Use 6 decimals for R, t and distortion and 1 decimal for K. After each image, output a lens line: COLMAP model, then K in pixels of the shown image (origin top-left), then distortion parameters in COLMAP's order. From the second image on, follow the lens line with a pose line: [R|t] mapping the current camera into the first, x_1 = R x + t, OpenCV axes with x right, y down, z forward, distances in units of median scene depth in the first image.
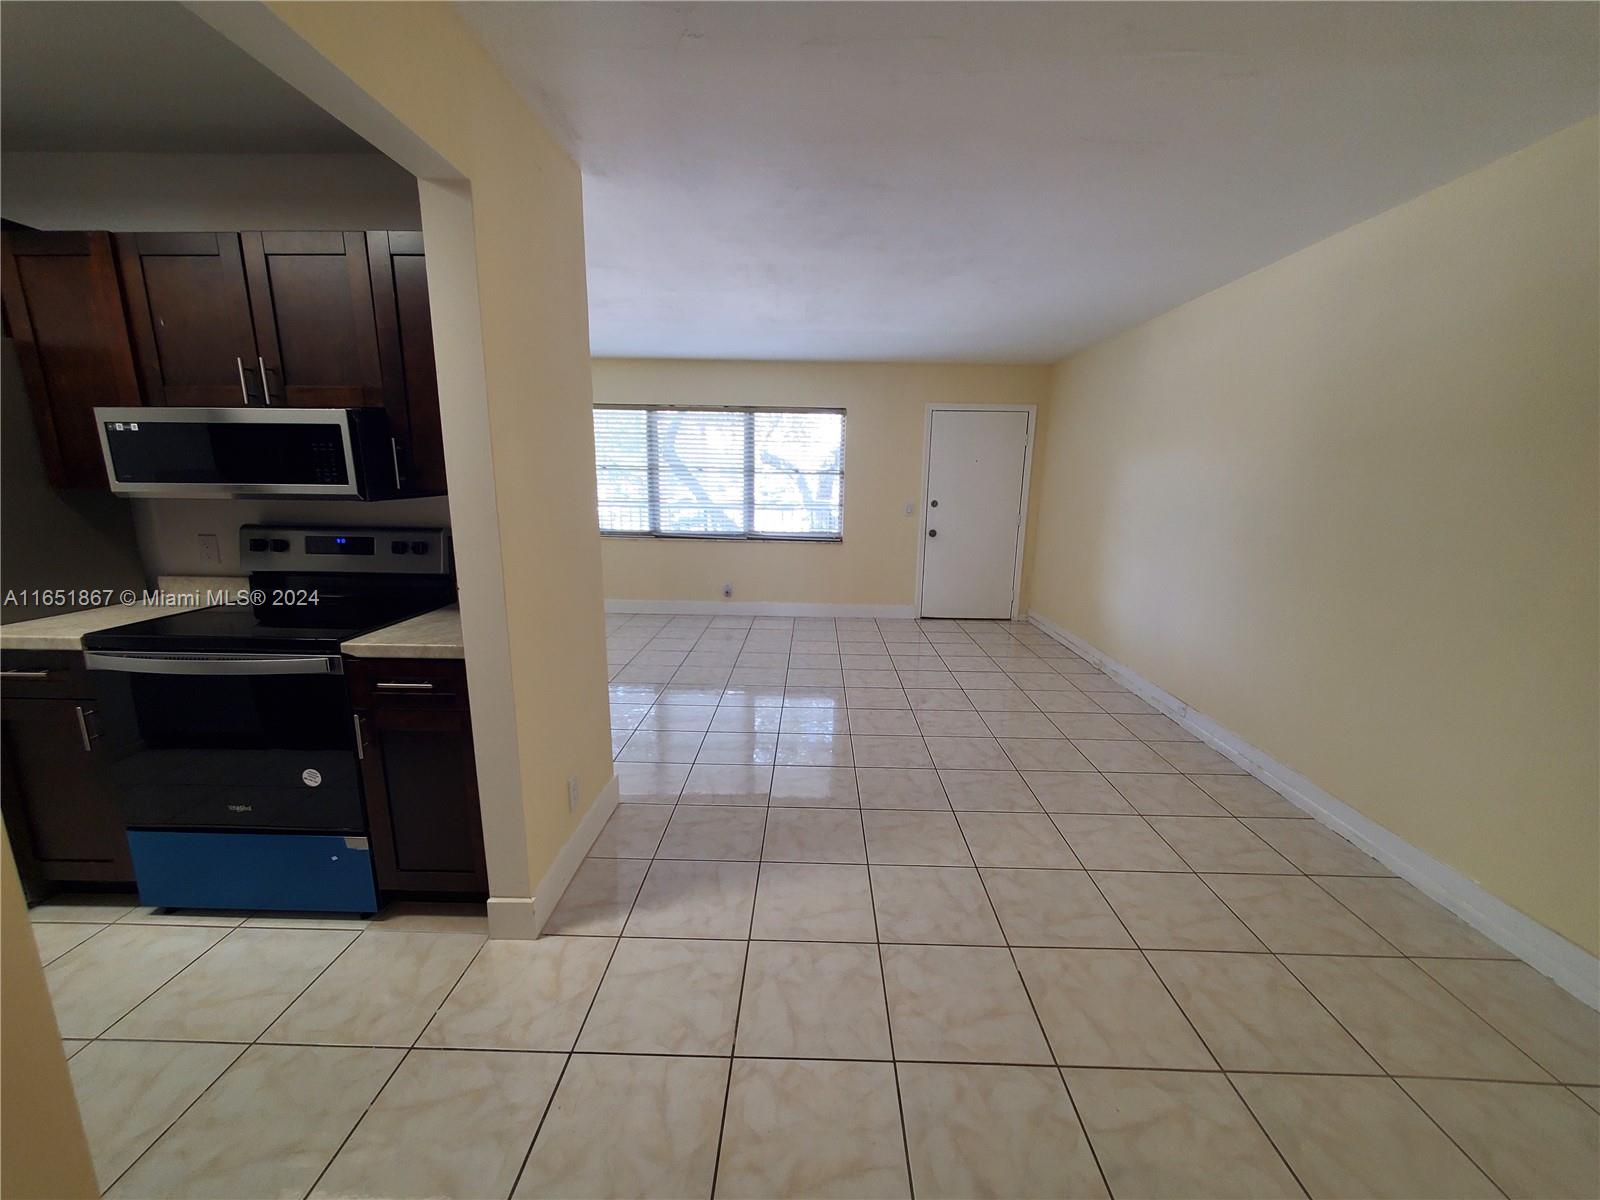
lens RADIAL K [[631.9, 0, 800.3], [0, 631.9, 608.3], [0, 0, 1]] dist [0.000319, -0.000213]
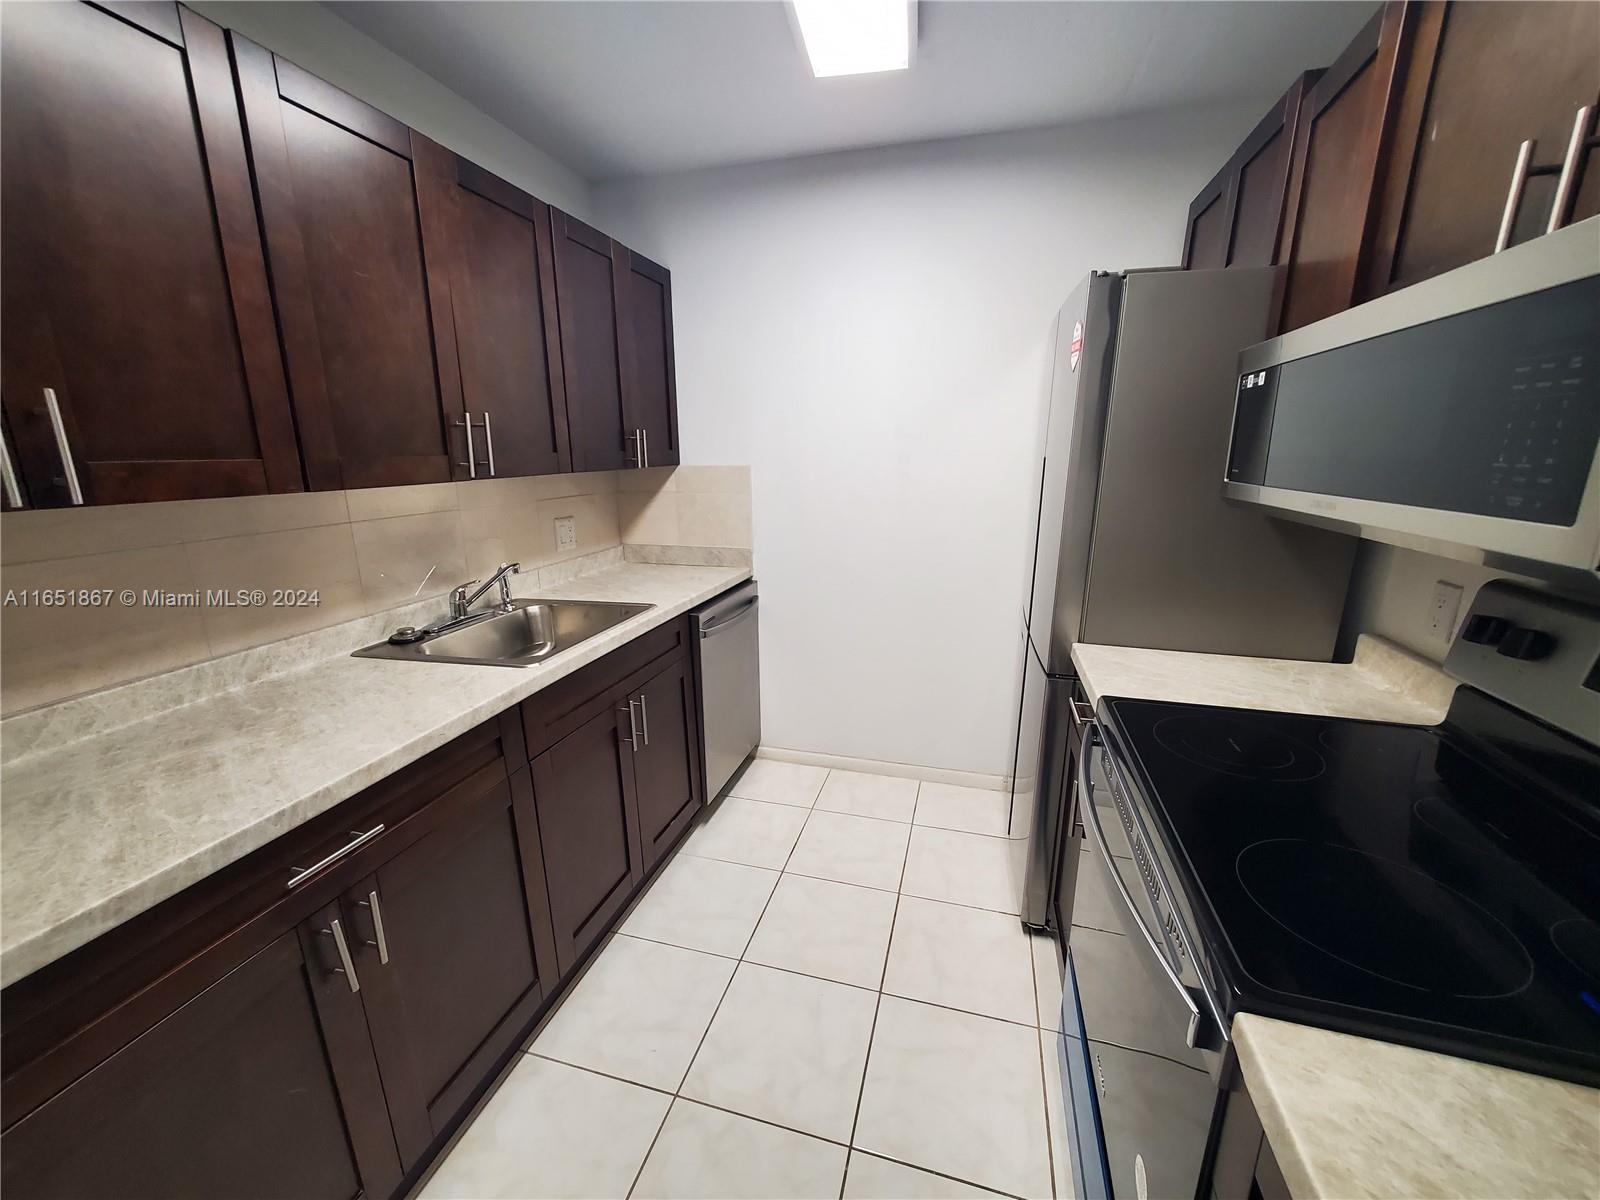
lens RADIAL K [[631.9, 0, 800.3], [0, 631.9, 608.3], [0, 0, 1]] dist [0.000319, -0.000213]
pose [[-0.254501, 0.226551, -0.940162, -0.339278], [-0.200029, 0.938818, 0.280375, -0.145948], [0.946160, 0.259415, -0.193613, 0.648348]]
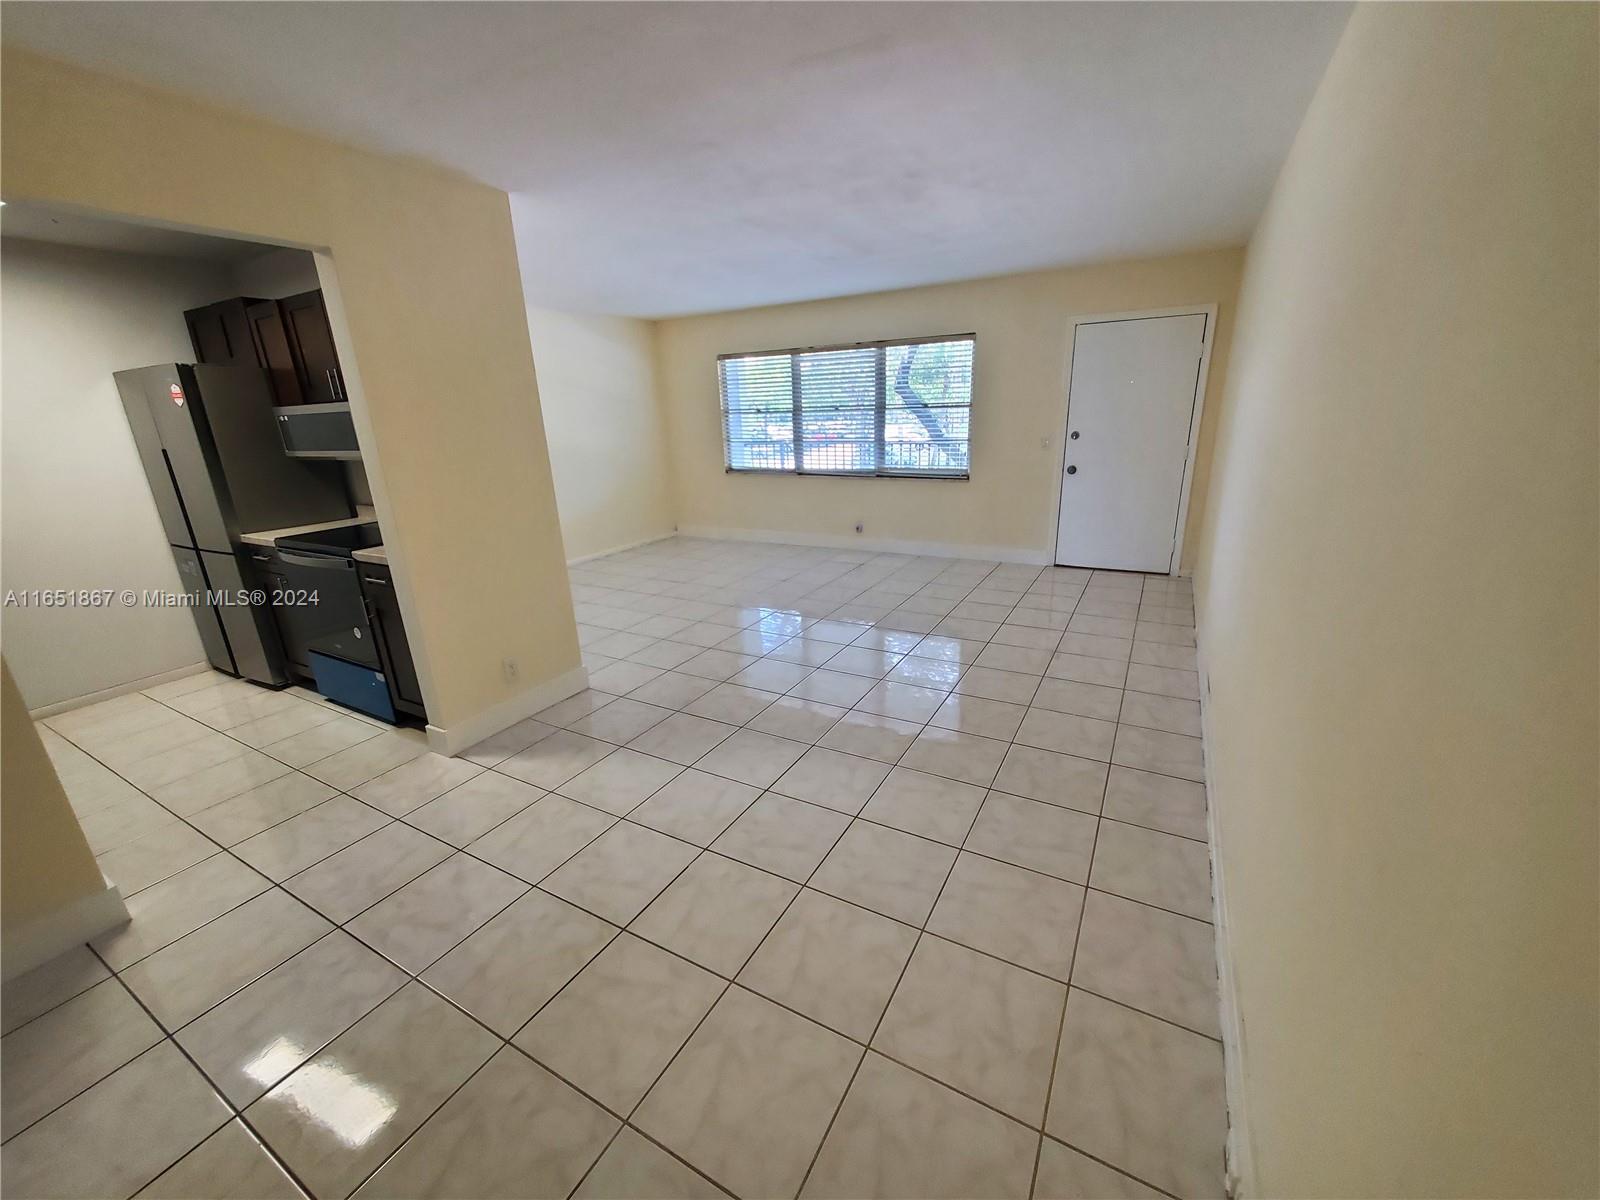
lens RADIAL K [[631.9, 0, 800.3], [0, 631.9, 608.3], [0, 0, 1]] dist [0.000319, -0.000213]
pose [[0.879407, 0.097381, -0.466006, 0.841985], [-0.047591, 0.991935, 0.117474, -0.035885], [0.473687, -0.081130, 0.876948, 0.096742]]
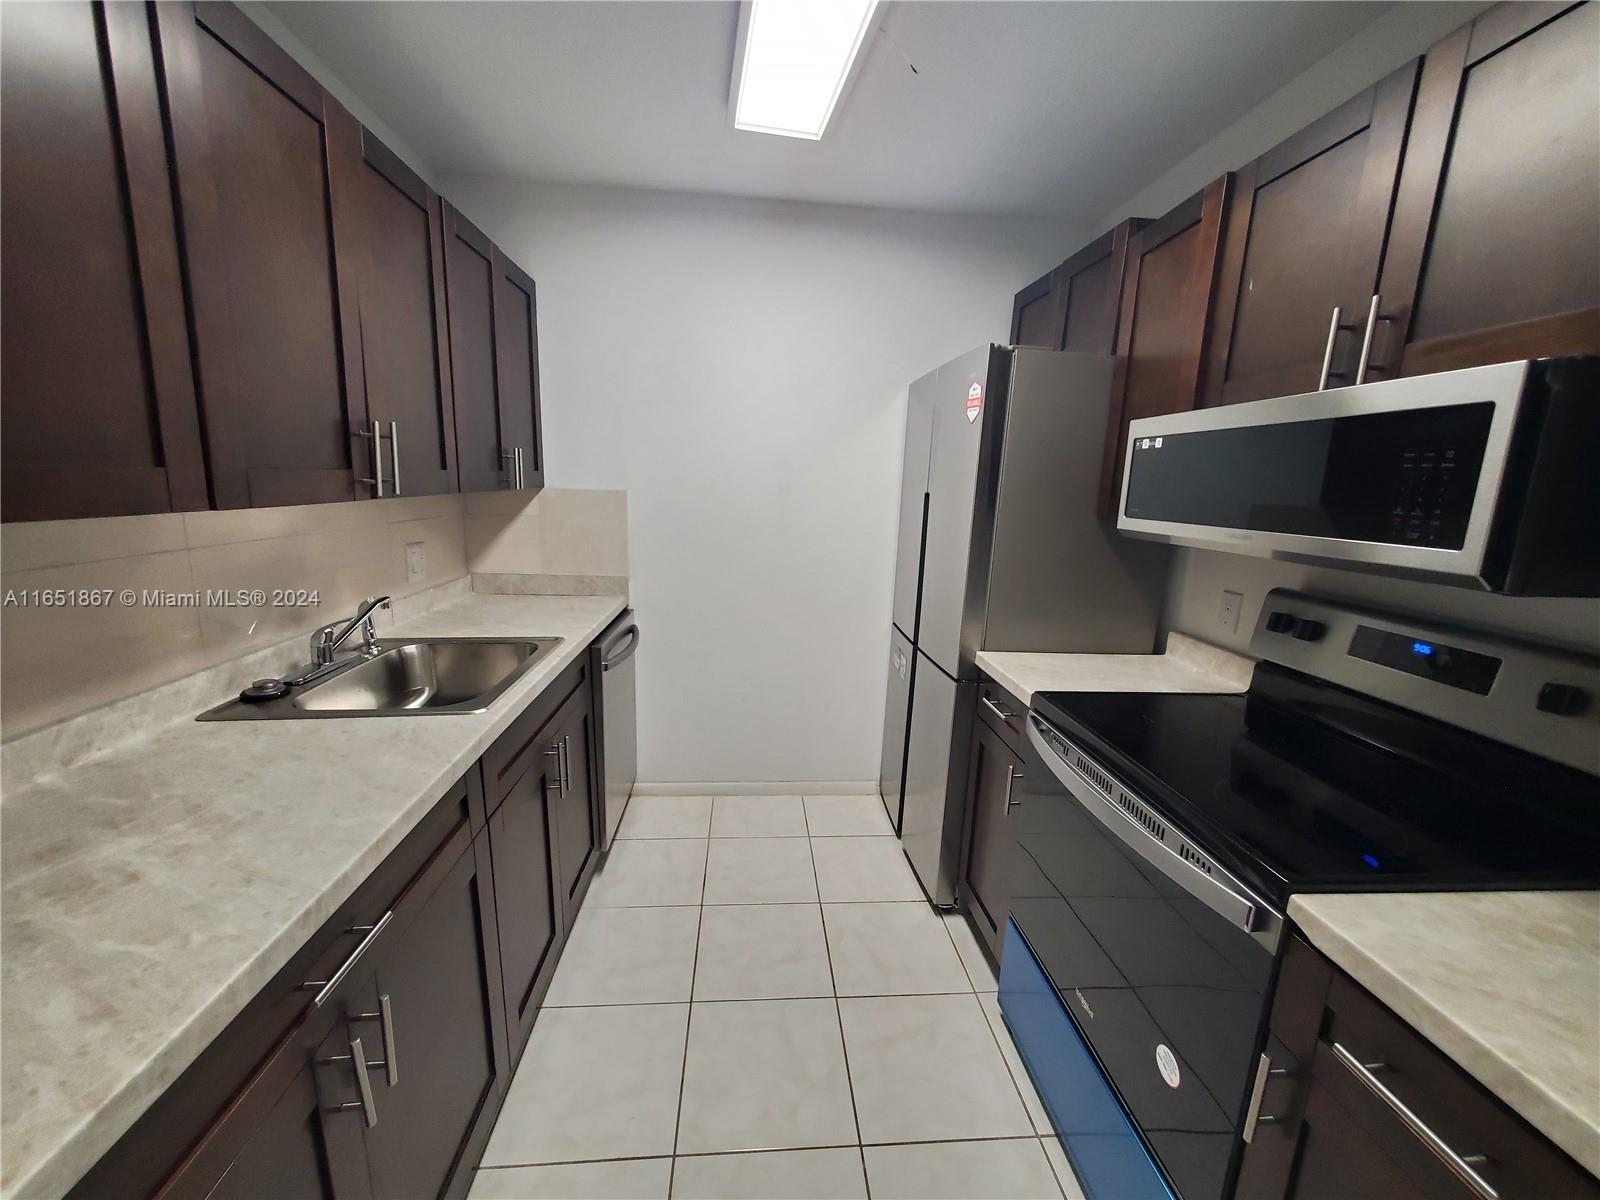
lens RADIAL K [[633.5, 0, 800.3], [0, 633.5, 607.7], [0, 0, 1]] dist [0.000259, 0.000142]
pose [[0.100442, 0.188249, -0.976972, -0.293807], [-0.240381, 0.957439, 0.159772, -0.102869], [0.965468, 0.218797, 0.141418, 0.450460]]
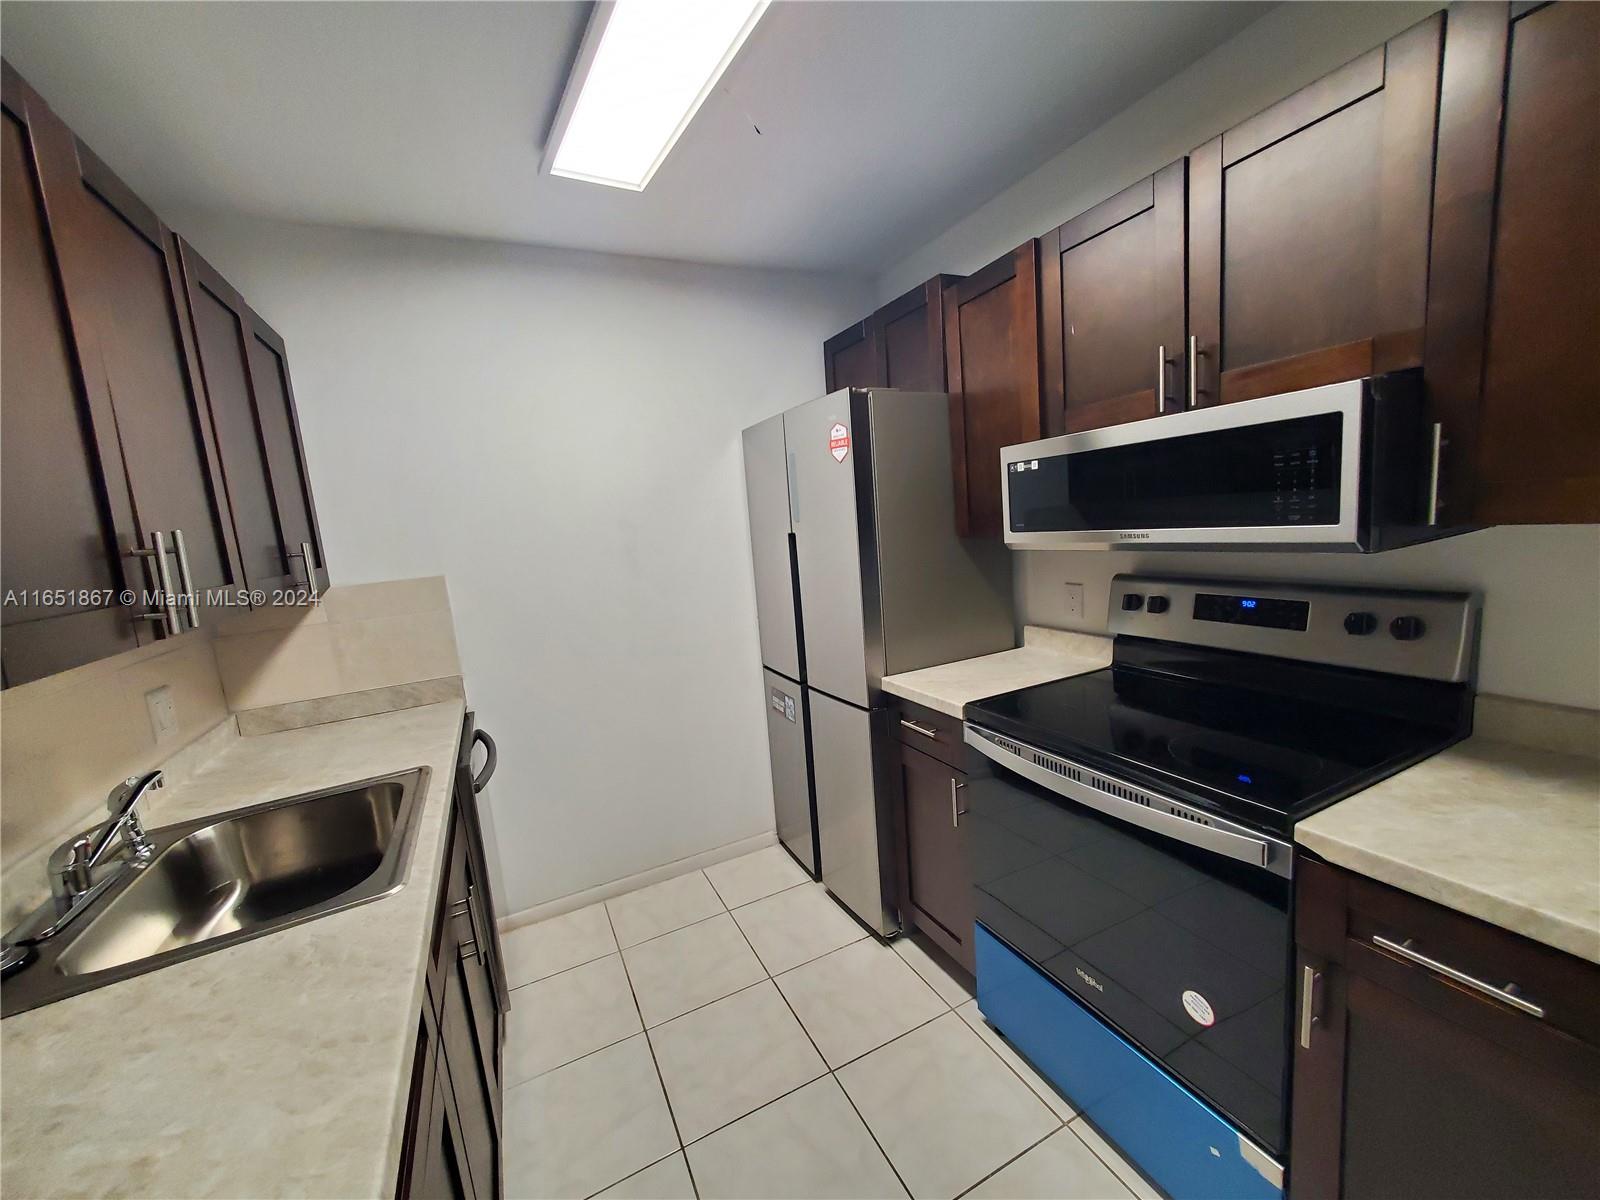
lens RADIAL K [[631.9, 0, 800.3], [0, 631.9, 608.3], [0, 0, 1]] dist [0.000319, -0.000213]
pose [[0.456046, 0.077399, -0.886584, -0.372735], [-0.095614, 0.994706, 0.037655, -0.085552], [0.884805, 0.067598, 0.461032, 0.301868]]
